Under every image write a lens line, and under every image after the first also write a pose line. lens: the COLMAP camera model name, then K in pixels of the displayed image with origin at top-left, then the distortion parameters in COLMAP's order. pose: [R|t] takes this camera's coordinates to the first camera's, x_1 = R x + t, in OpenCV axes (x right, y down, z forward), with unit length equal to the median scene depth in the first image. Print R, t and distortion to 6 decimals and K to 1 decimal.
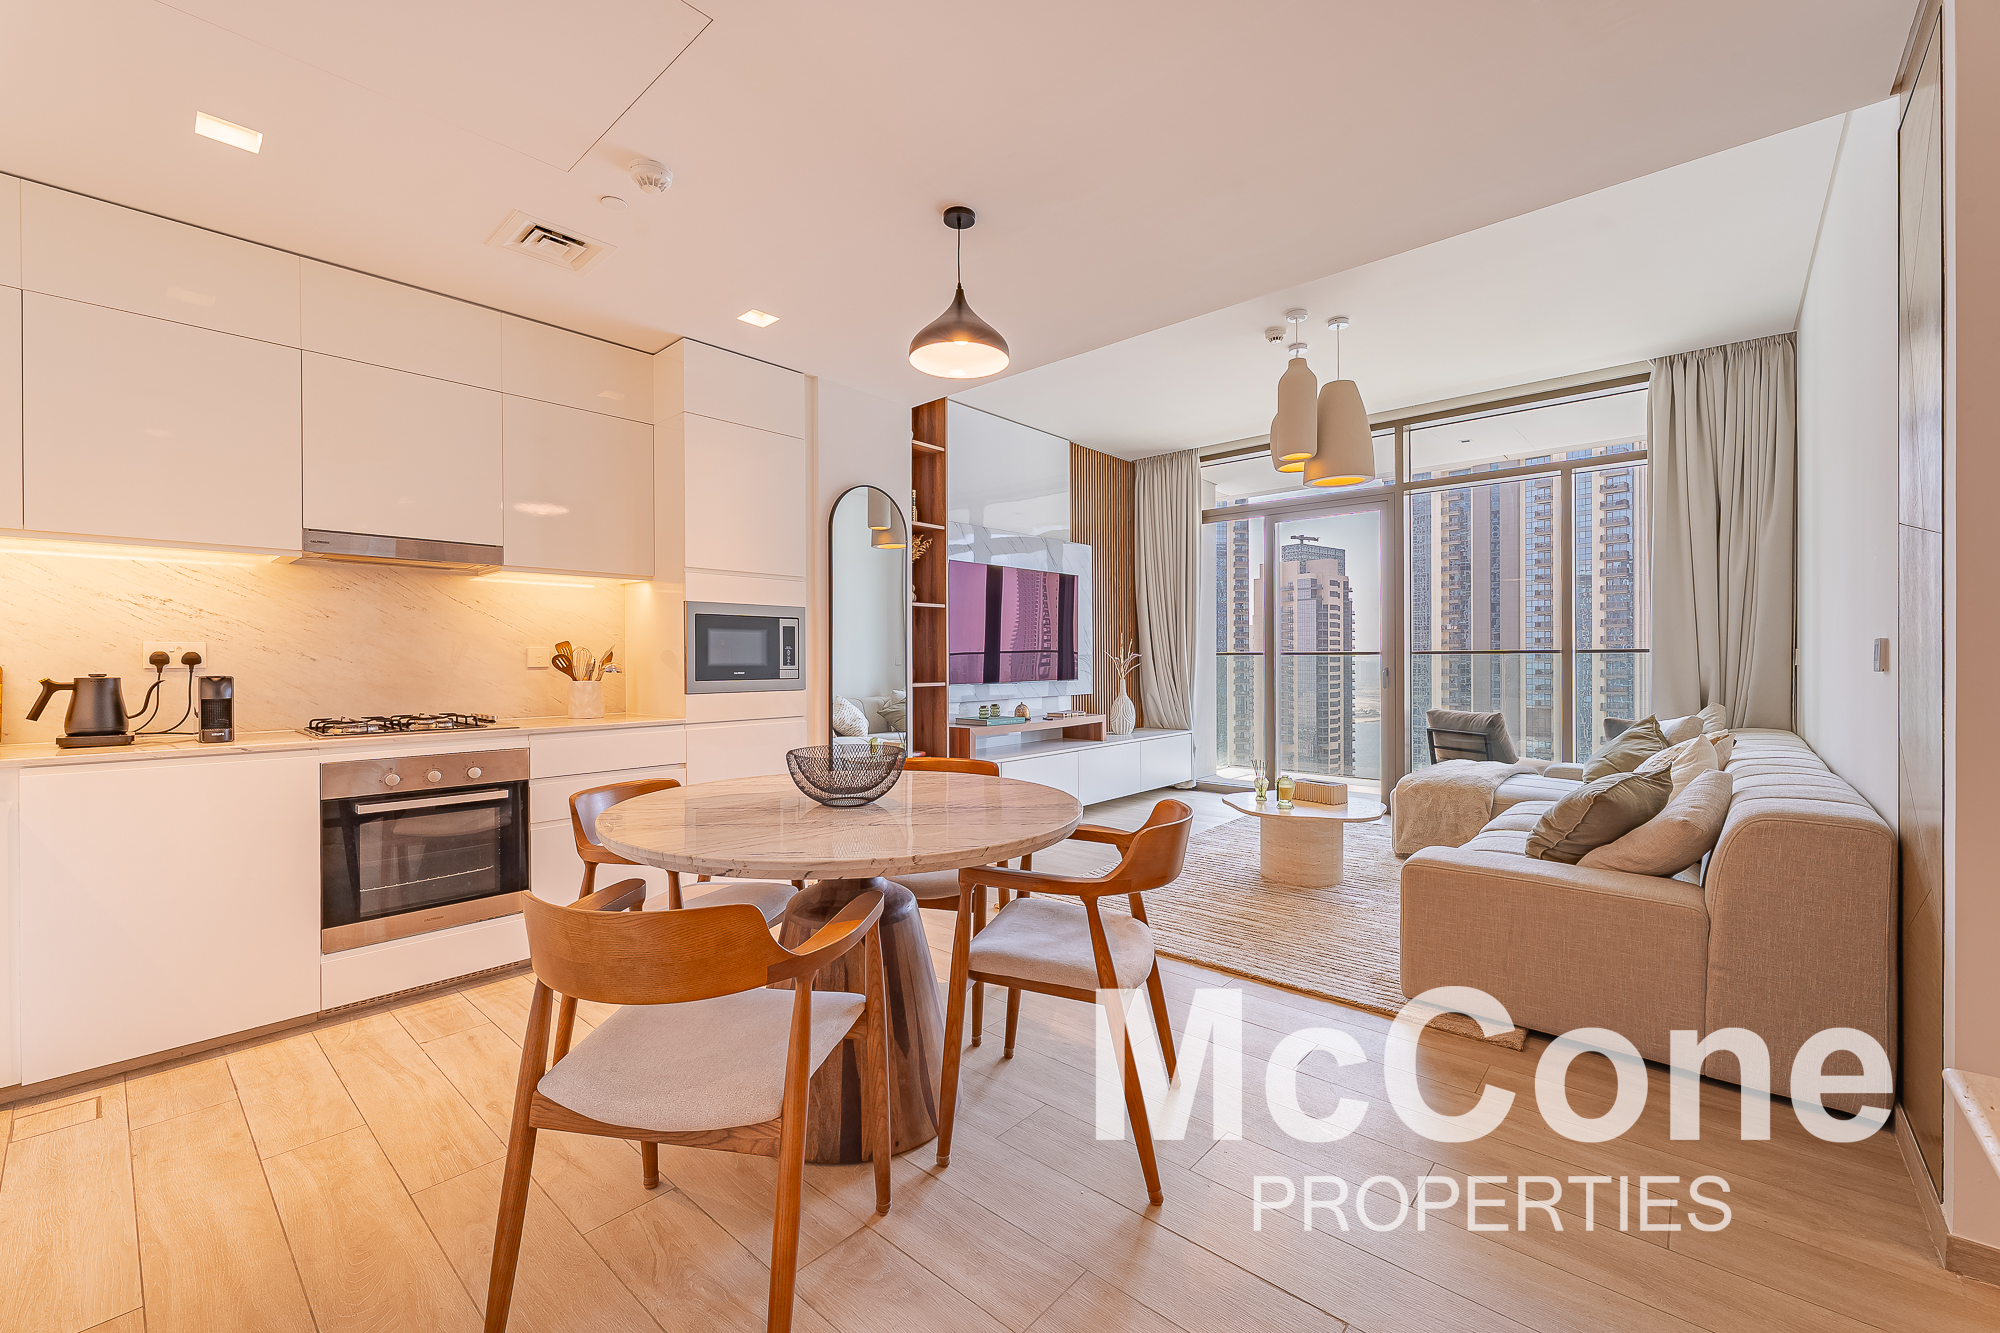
lens RADIAL K [[809.4, 0, 959.2], [0, 809.4, 666.2], [0, 0, 1]] dist [-0.000115, -0.000287]
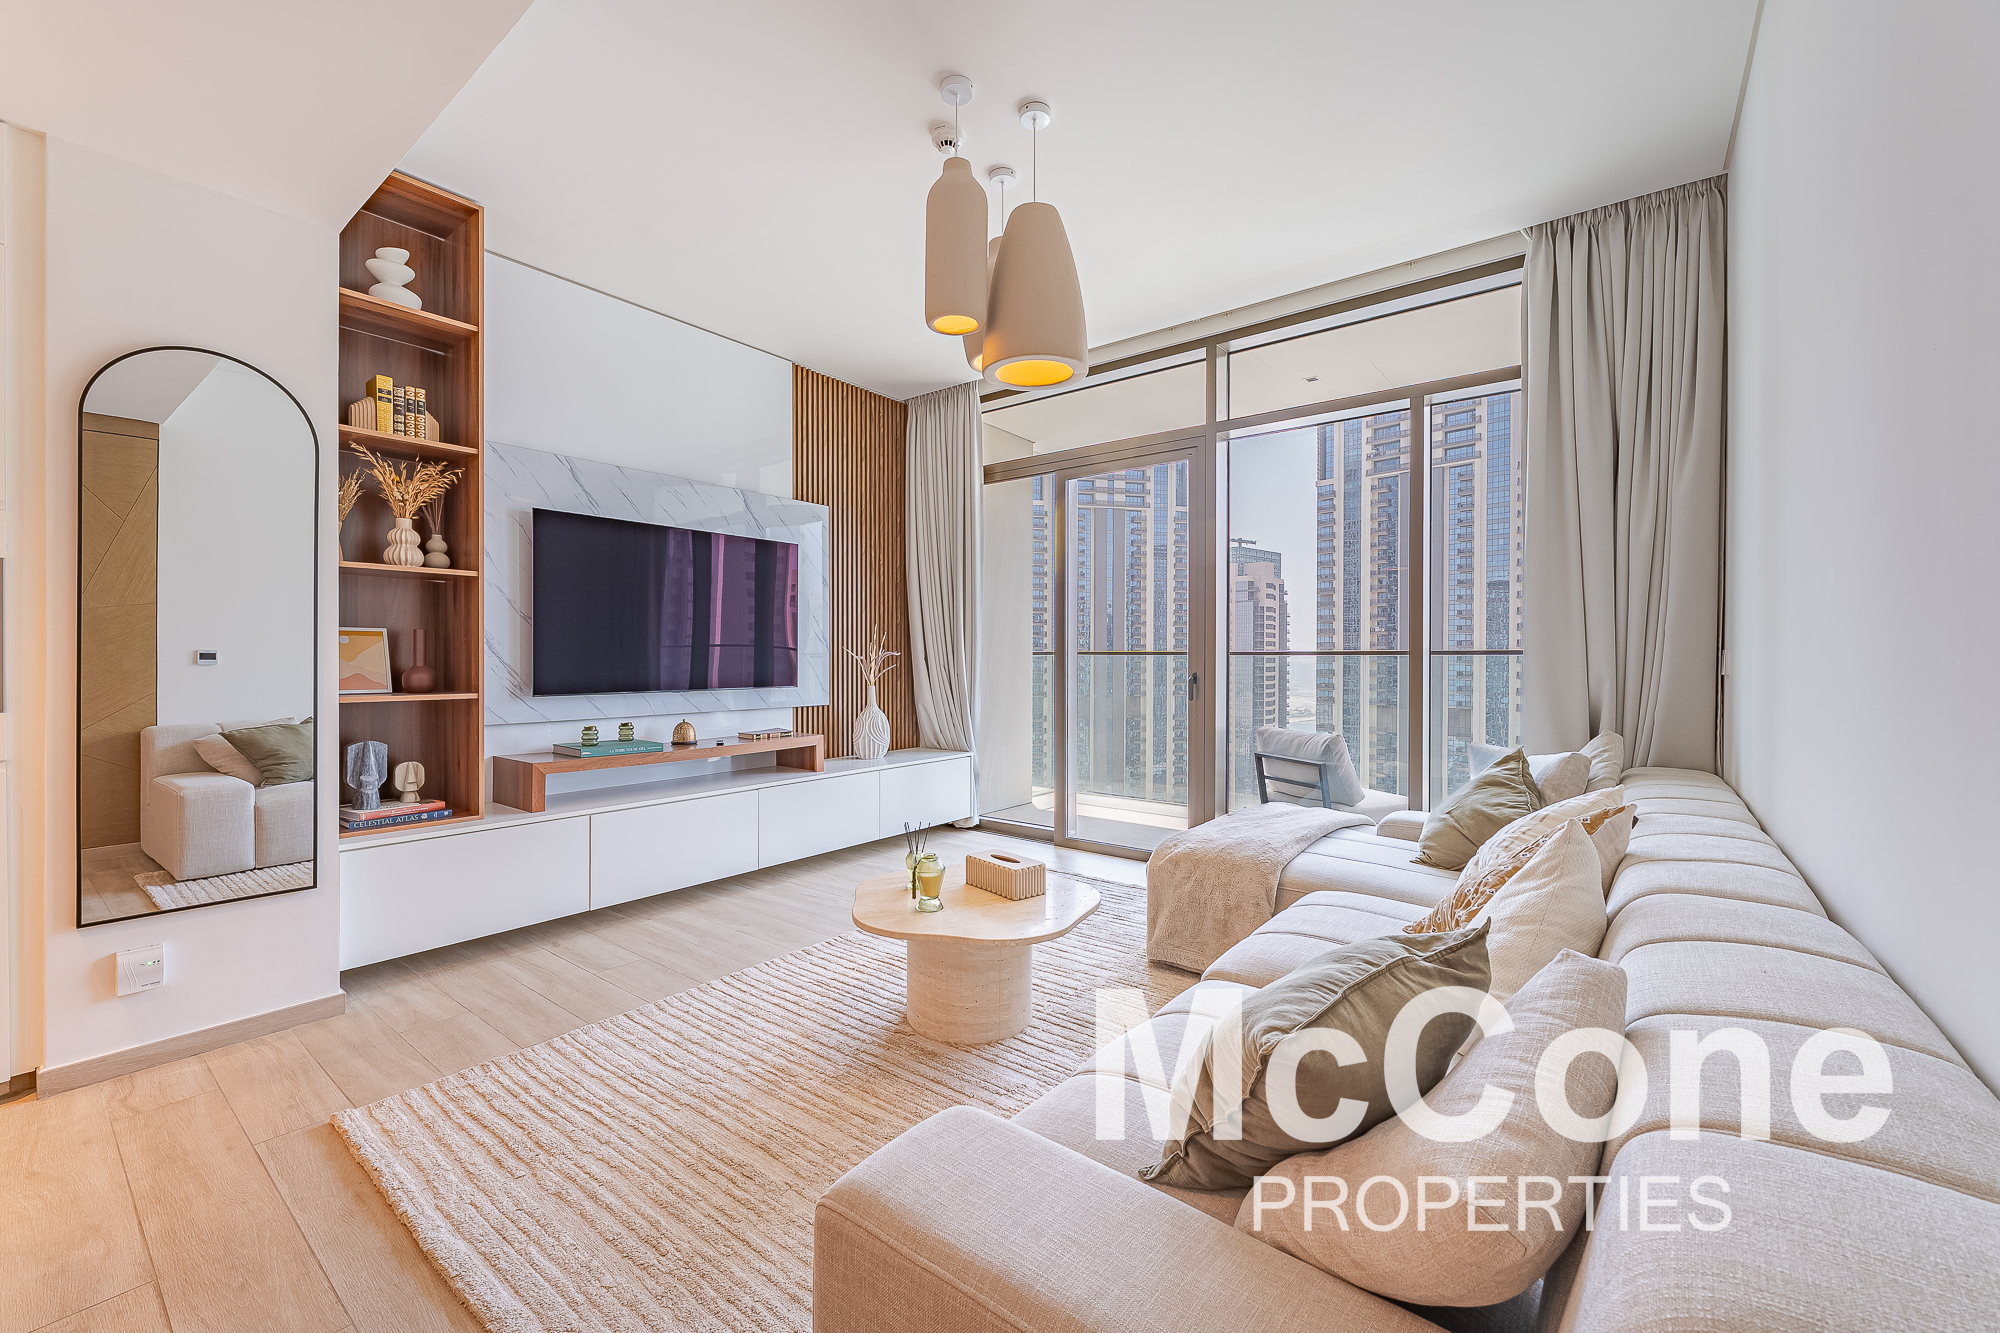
lens RADIAL K [[809.4, 0, 972.6], [0, 809.4, 664.8], [0, 0, 1]] dist [-0.000115, -0.000287]
pose [[0.997104, 0.006806, 0.075748, 0.259611], [-0.006825, 0.999977, -0.000020, -0.003817], [-0.075746, -0.000497, 0.997127, 0.269515]]
